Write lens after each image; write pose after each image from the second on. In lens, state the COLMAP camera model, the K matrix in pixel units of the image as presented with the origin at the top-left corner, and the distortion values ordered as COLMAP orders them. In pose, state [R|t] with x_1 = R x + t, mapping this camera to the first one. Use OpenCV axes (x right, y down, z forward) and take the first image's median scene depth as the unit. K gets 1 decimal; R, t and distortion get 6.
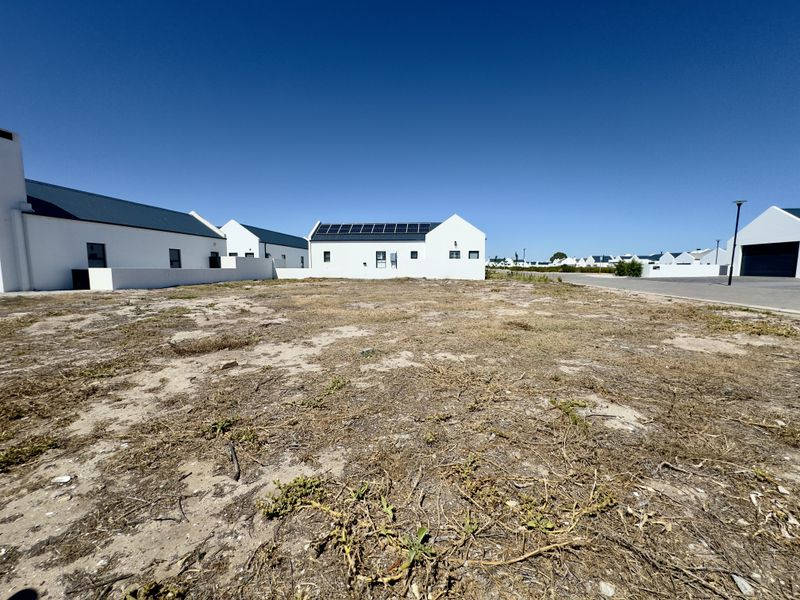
lens RADIAL K [[321.0, 0, 399.7], [0, 321.0, 298.7], [0, 0, 1]] dist [-0.001575, 0.000611]
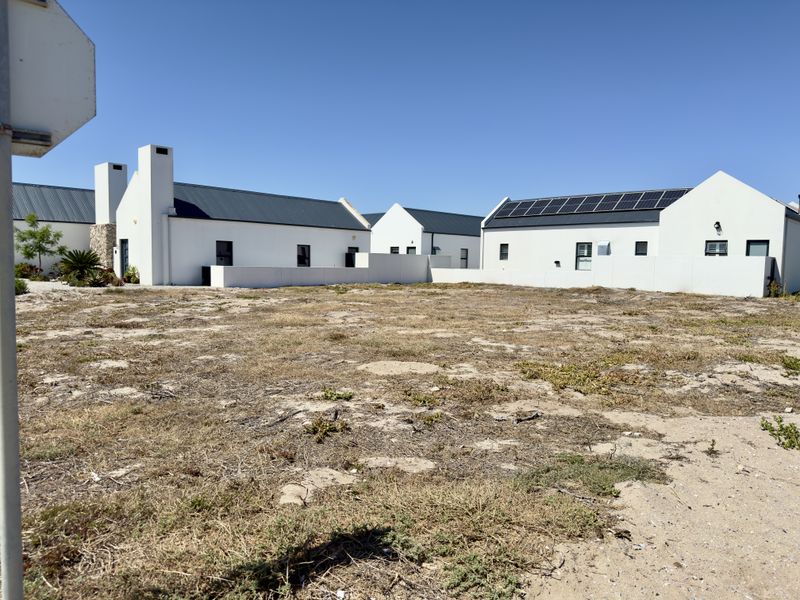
lens RADIAL K [[560.9, 0, 404.9], [0, 560.9, 299.5], [0, 0, 1]] dist [0.073306, -0.092257]
pose [[0.797414, 0.050299, -0.601332, 1.813068], [-0.072015, 0.997330, -0.012076, -0.027396], [0.599120, 0.052935, 0.798908, -0.222711]]
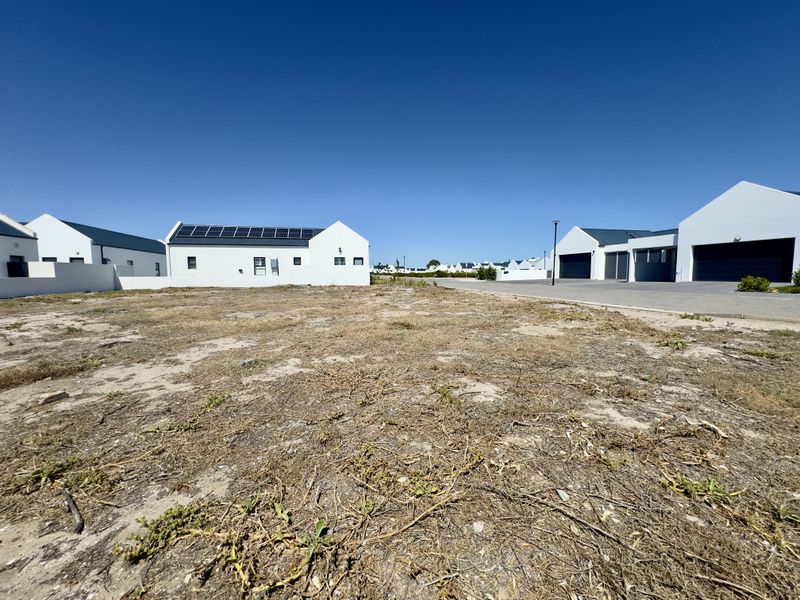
lens RADIAL K [[321.0, 0, 400.0], [0, 321.0, 299.7], [0, 0, 1]] dist [-0.001575, 0.000611]
pose [[0.938353, -0.036153, 0.343784, -0.004935], [0.042524, 0.999035, -0.011007, 0.011593], [-0.343054, 0.024948, 0.938984, -0.015653]]
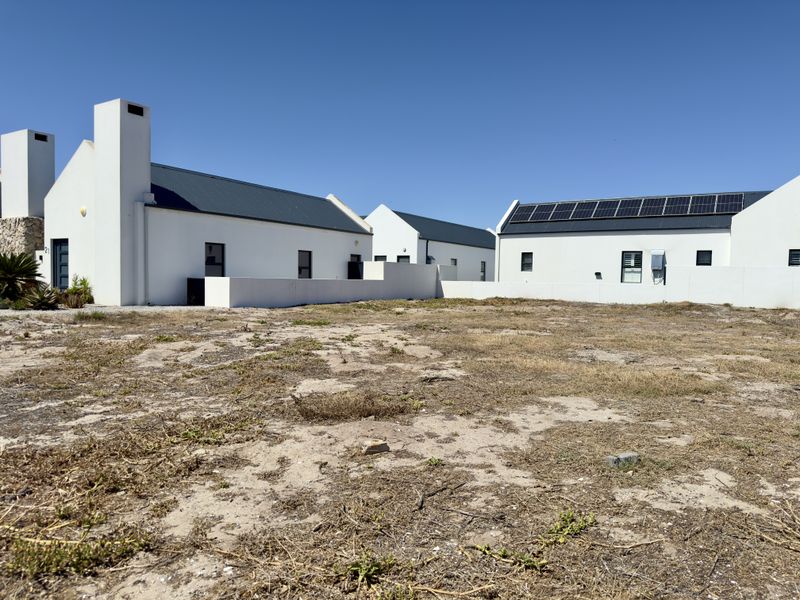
lens RADIAL K [[560.9, 0, 401.4], [0, 560.9, 300.0], [0, 0, 1]] dist [0.073306, -0.092257]
pose [[0.907288, 0.030348, -0.419413, -0.051724], [-0.055774, 0.997265, -0.048494, -0.014996], [0.416795, 0.067390, 0.906499, 0.051087]]
